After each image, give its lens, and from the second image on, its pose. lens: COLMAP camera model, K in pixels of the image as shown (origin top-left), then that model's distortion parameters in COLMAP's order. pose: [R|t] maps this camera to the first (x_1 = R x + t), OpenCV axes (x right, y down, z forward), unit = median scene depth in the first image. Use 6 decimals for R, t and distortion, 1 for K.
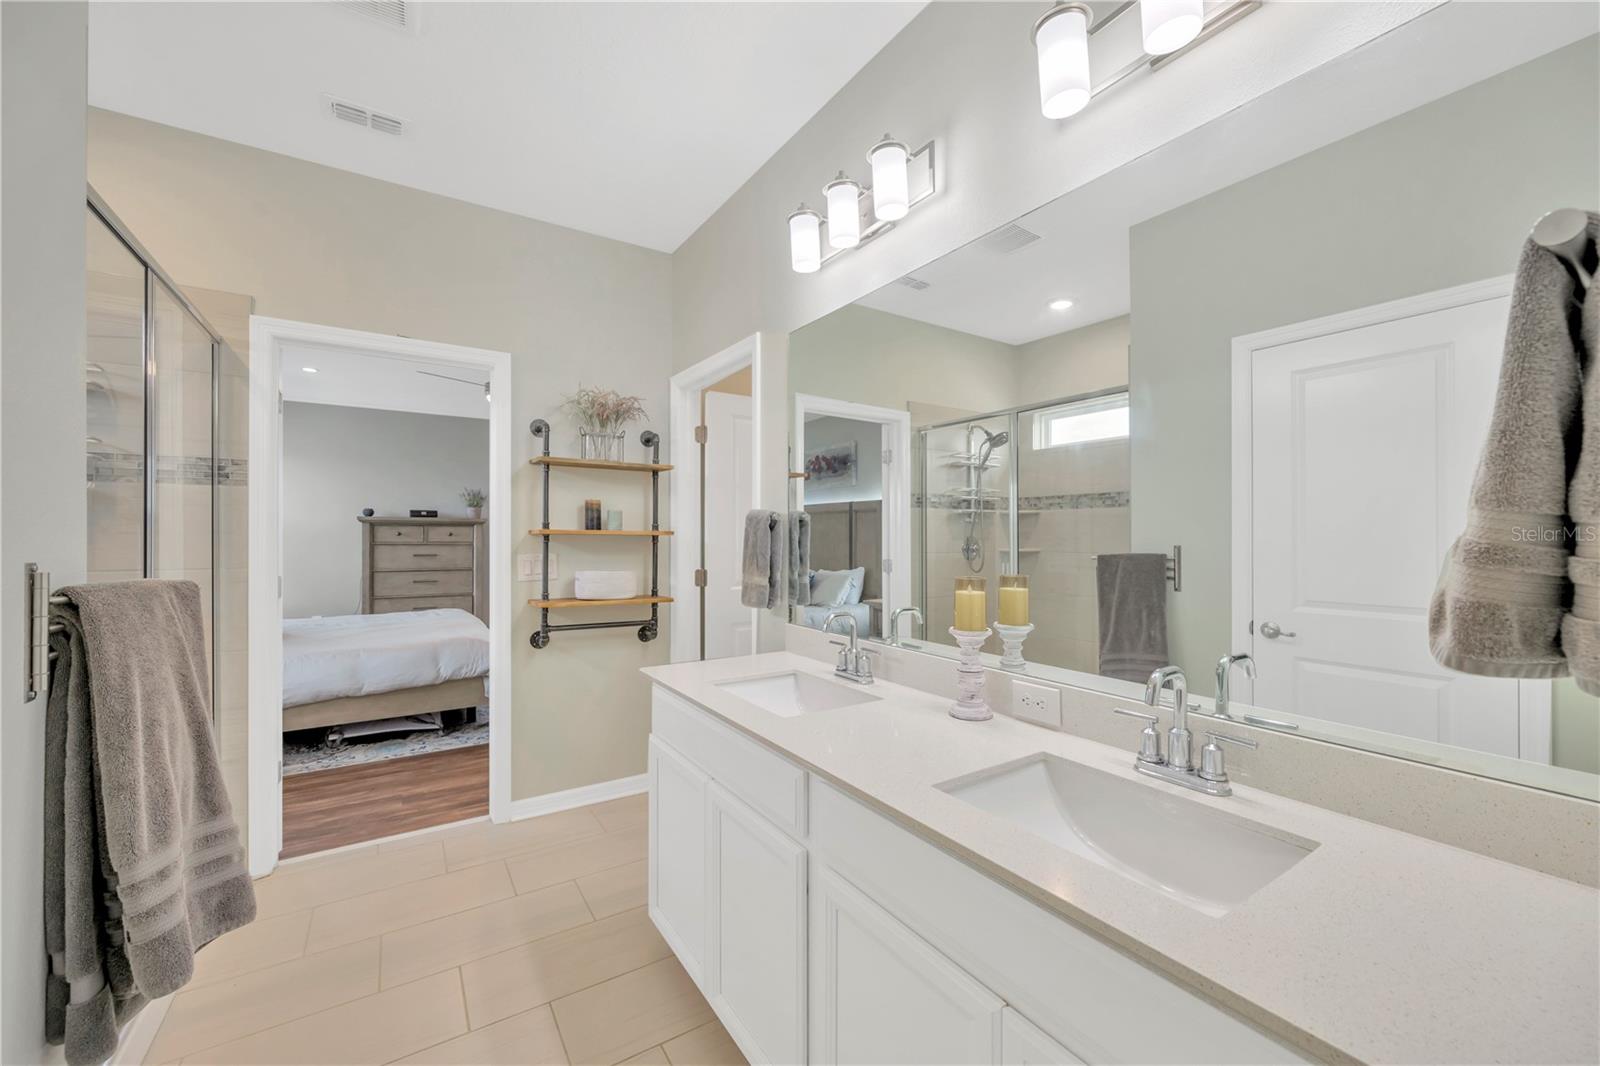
lens RADIAL K [[625.9, 0, 803.7], [0, 625.9, 536.8], [0, 0, 1]] dist [-0.000655, 0.000265]
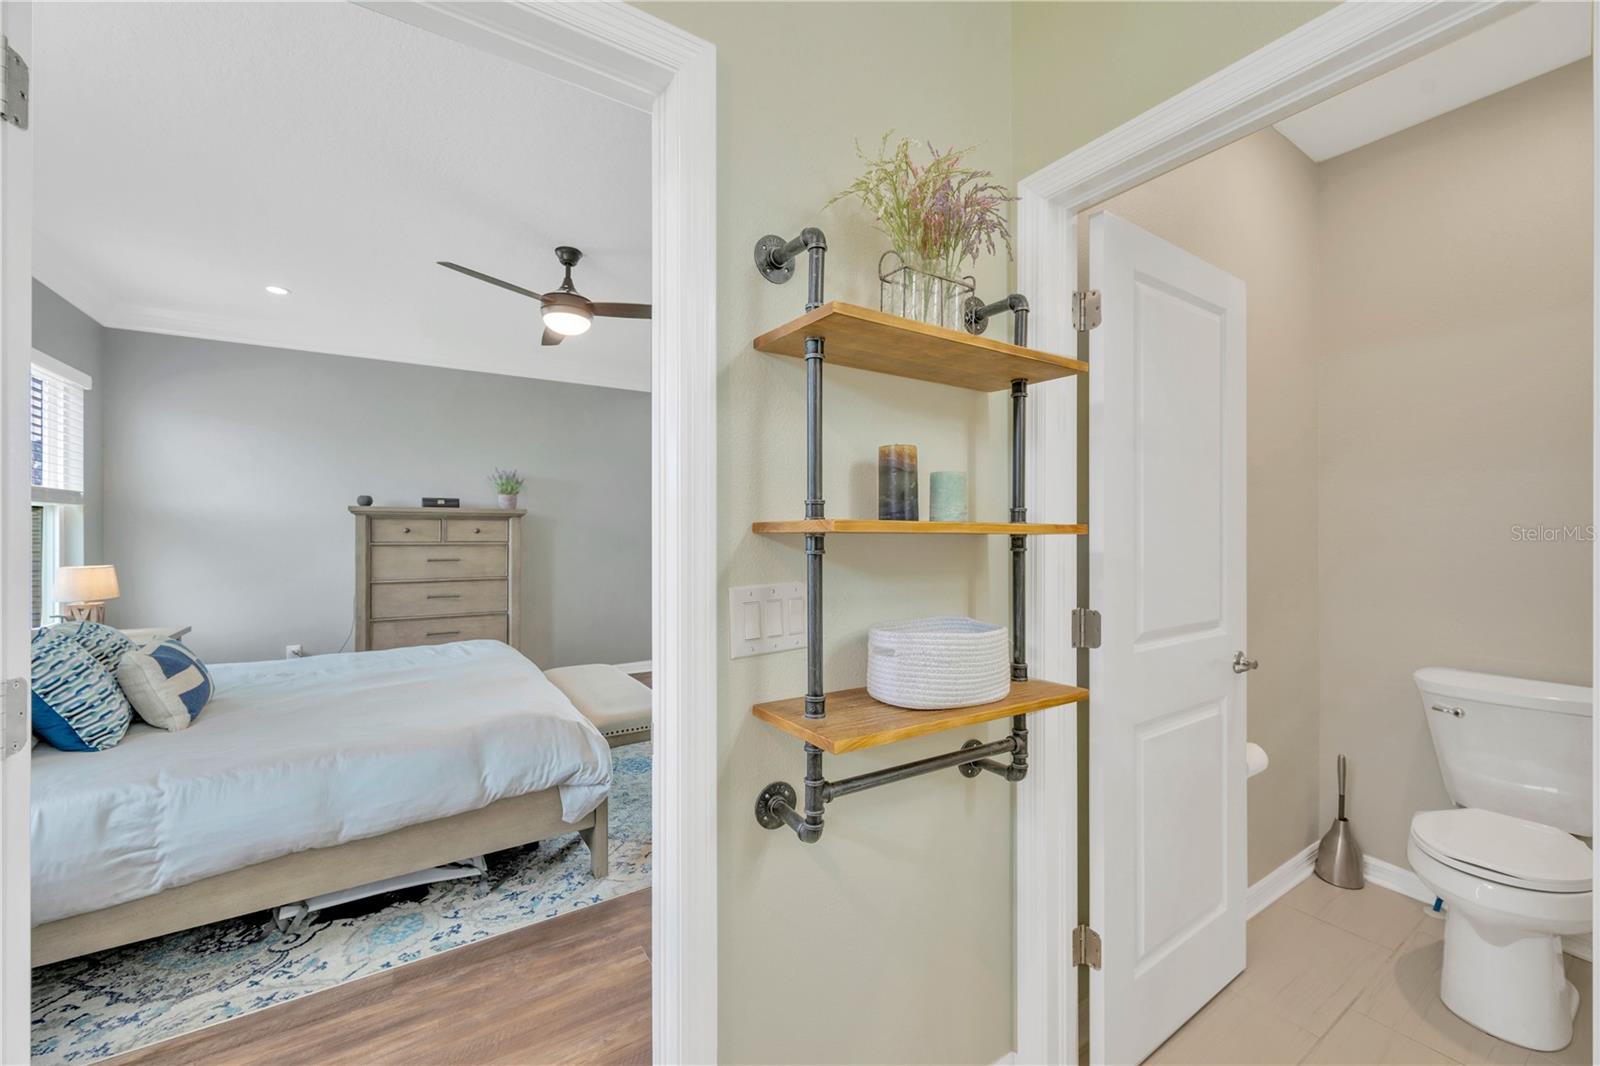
lens RADIAL K [[626.1, 0, 803.5], [0, 626.1, 530.2], [0, 0, 1]] dist [-0.000779, -0.000043]
pose [[0.999976, -0.001976, -0.006672, -0.291195], [0.001957, 0.999994, -0.002856, -0.003279], [0.006678, 0.002843, 0.999974, 0.442250]]
